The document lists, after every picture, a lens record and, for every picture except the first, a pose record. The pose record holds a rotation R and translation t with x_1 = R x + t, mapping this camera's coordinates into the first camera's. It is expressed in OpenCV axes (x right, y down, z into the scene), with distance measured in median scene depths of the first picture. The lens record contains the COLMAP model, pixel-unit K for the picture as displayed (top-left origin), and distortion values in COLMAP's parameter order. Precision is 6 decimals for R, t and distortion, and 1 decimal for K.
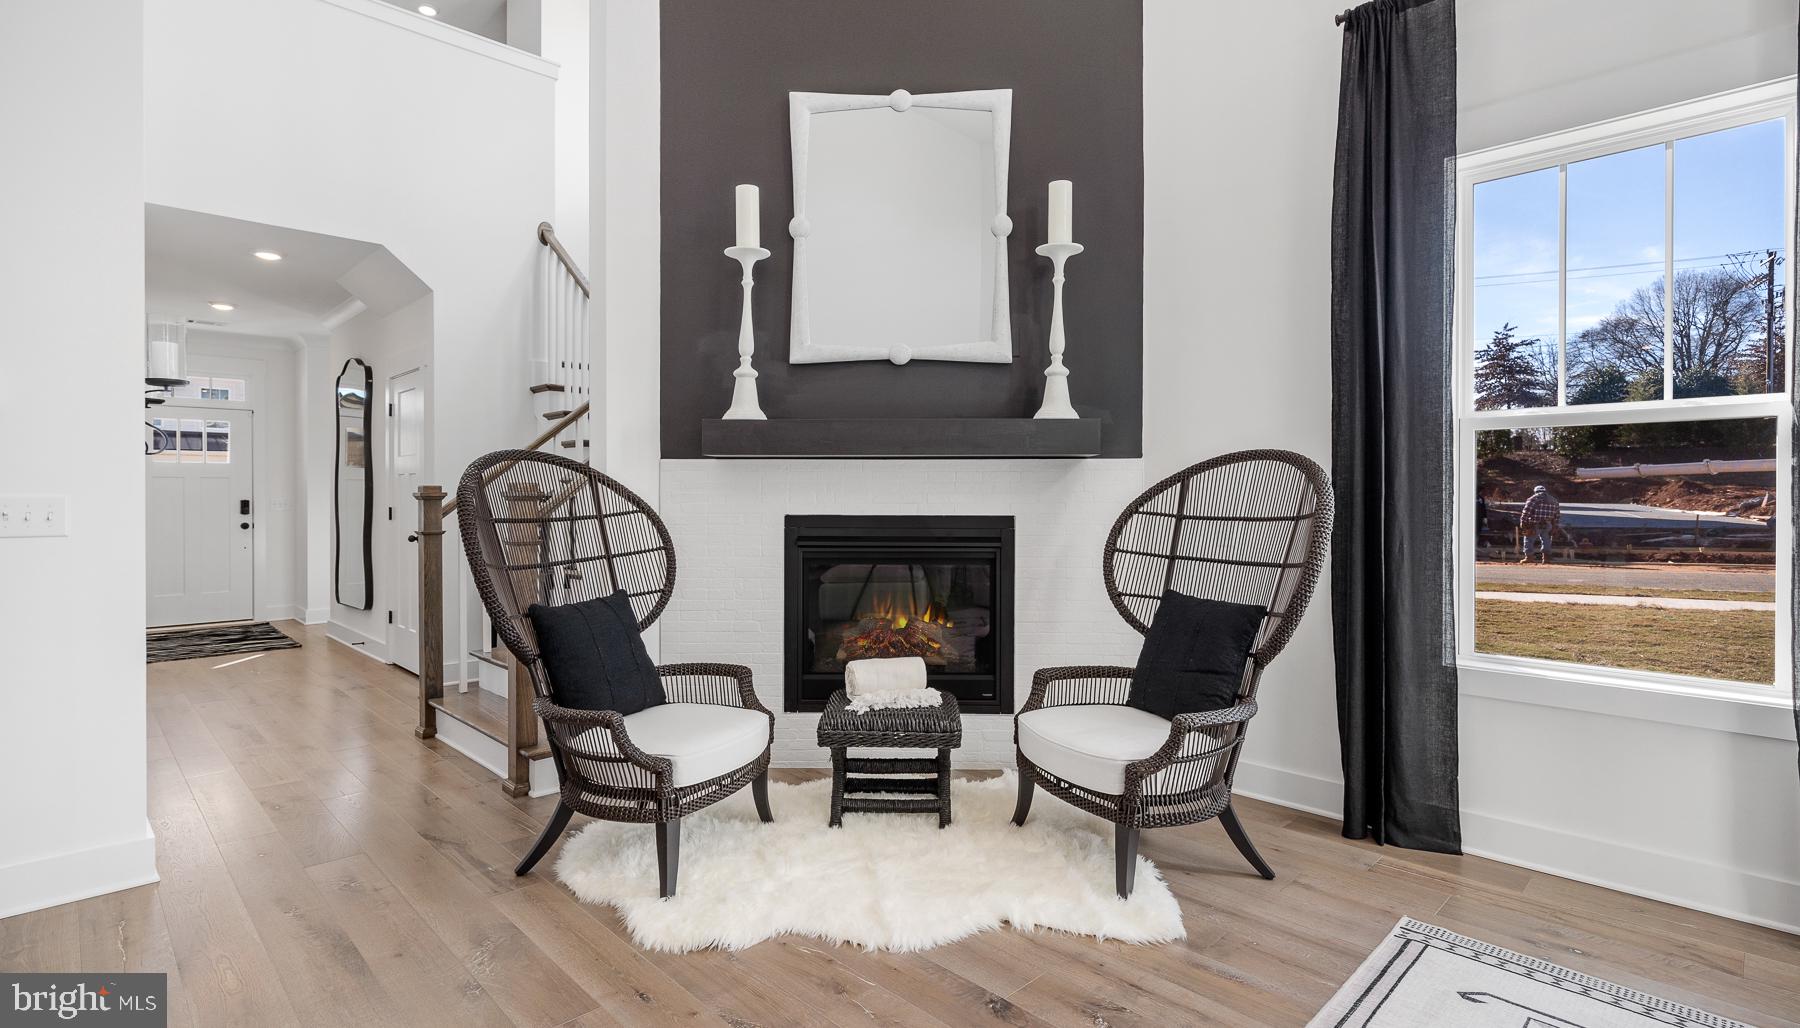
lens RADIAL K [[863.1, 0, 893.2], [0, 863.1, 497.4], [0, 0, 1]] dist [0.000488, 0.000099]
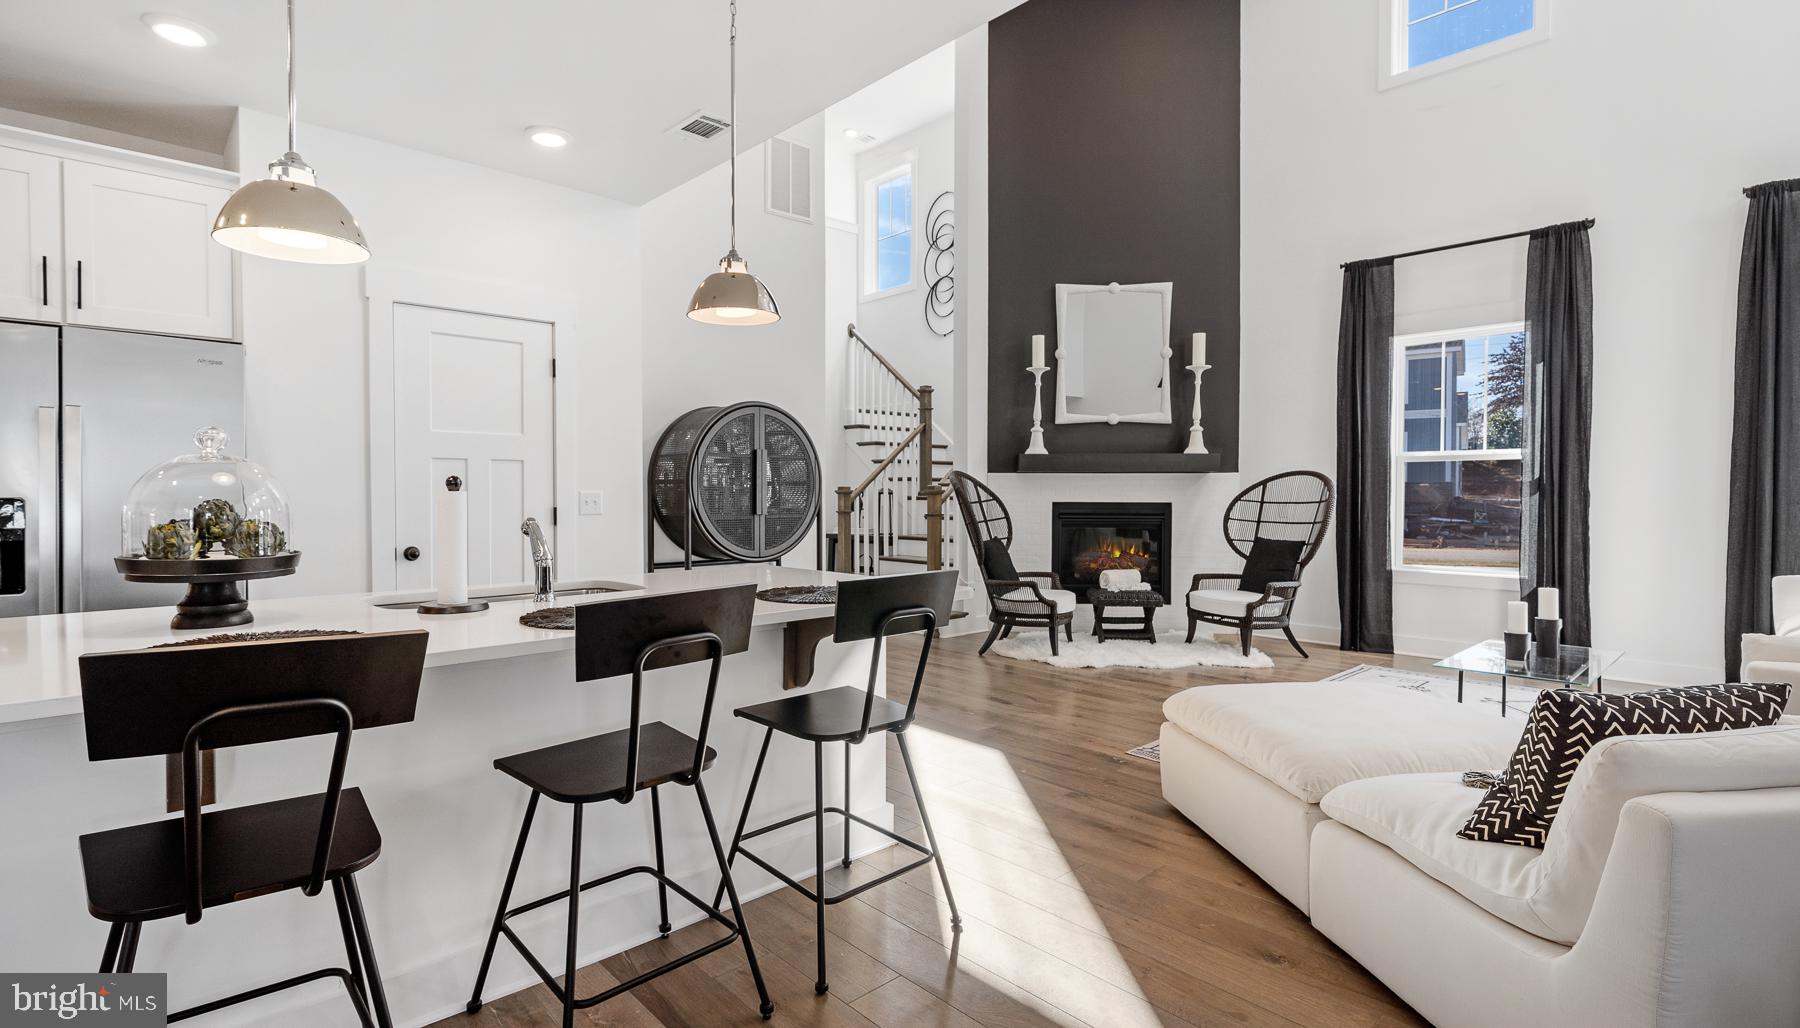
lens RADIAL K [[850.4, 0, 892.2], [0, 850.4, 508.3], [0, 0, 1]] dist [0.000409, -0.000106]
pose [[0.999651, 0.000622, -0.026401, -0.458221], [-0.000192, 0.999868, 0.016265, 0.004012], [0.026407, -0.016254, 0.999519, -0.971652]]
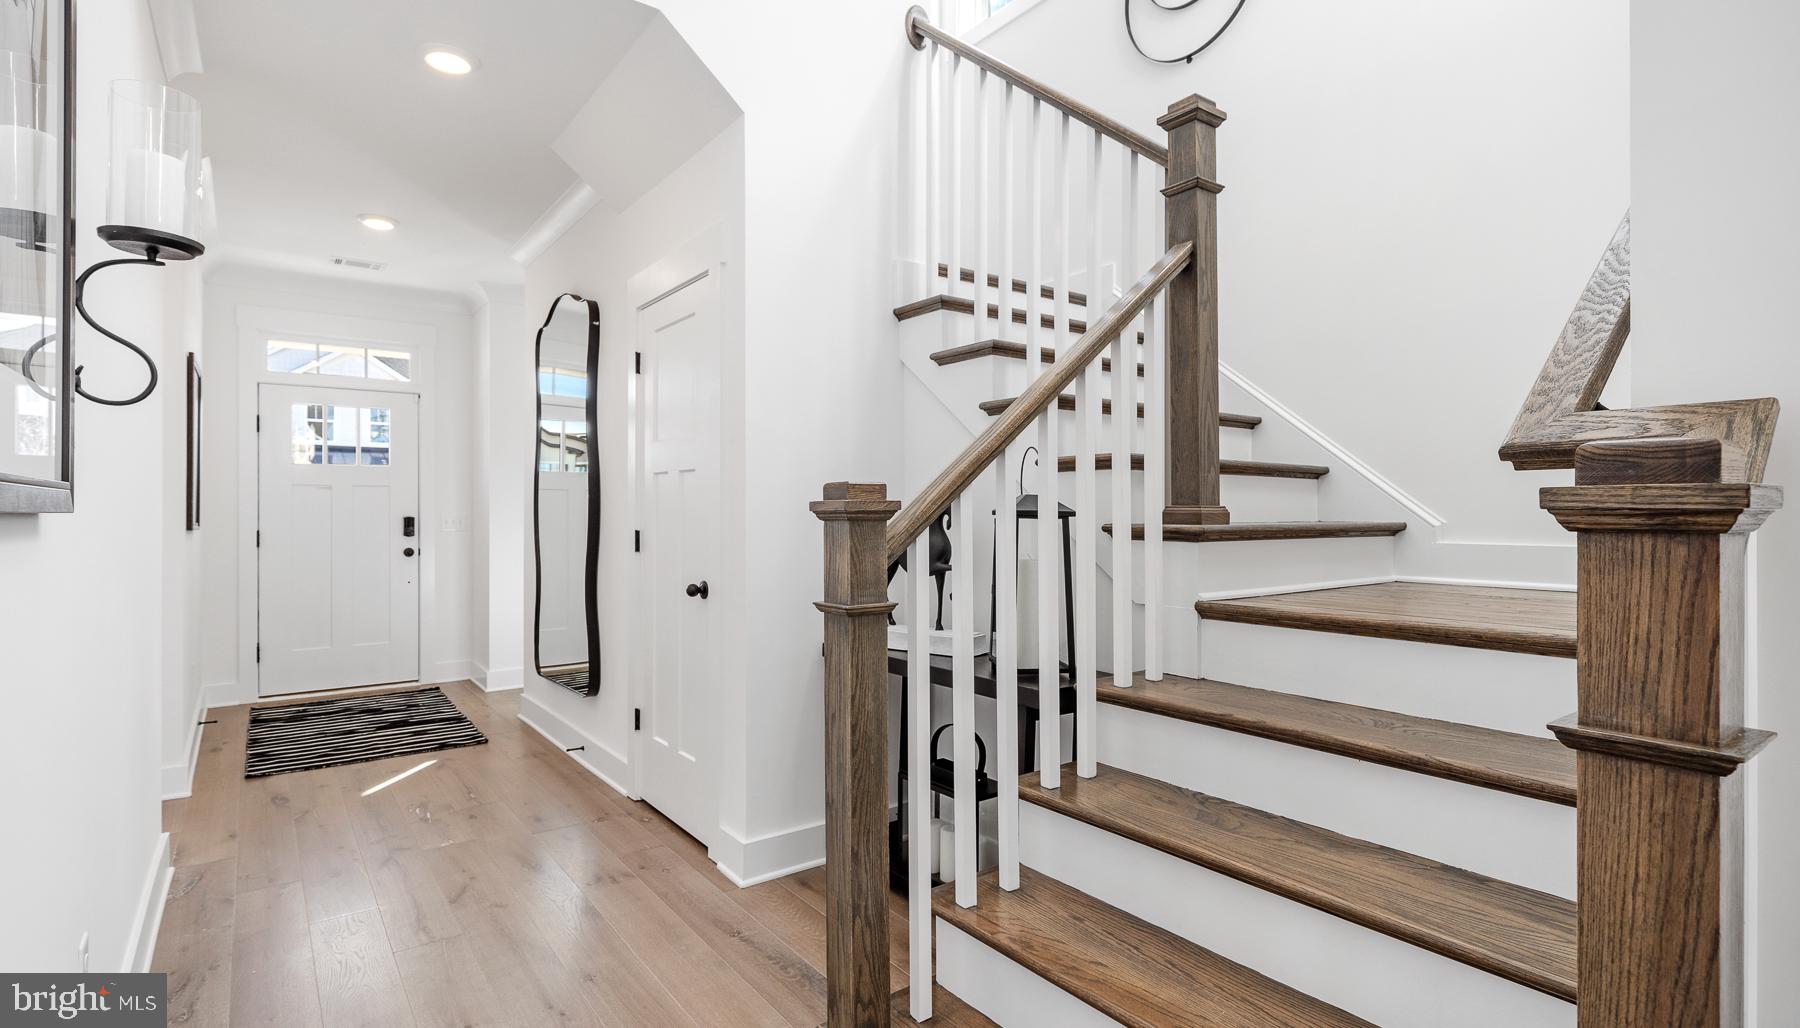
lens RADIAL K [[850.4, 0, 892.2], [0, 850.4, 508.3], [0, 0, 1]] dist [0.000409, -0.000106]
pose [[0.991721, -0.000651, -0.128408, -0.565011], [-0.000027, 0.999986, -0.005284, -0.000624], [0.128410, 0.005244, 0.991707, 0.756652]]
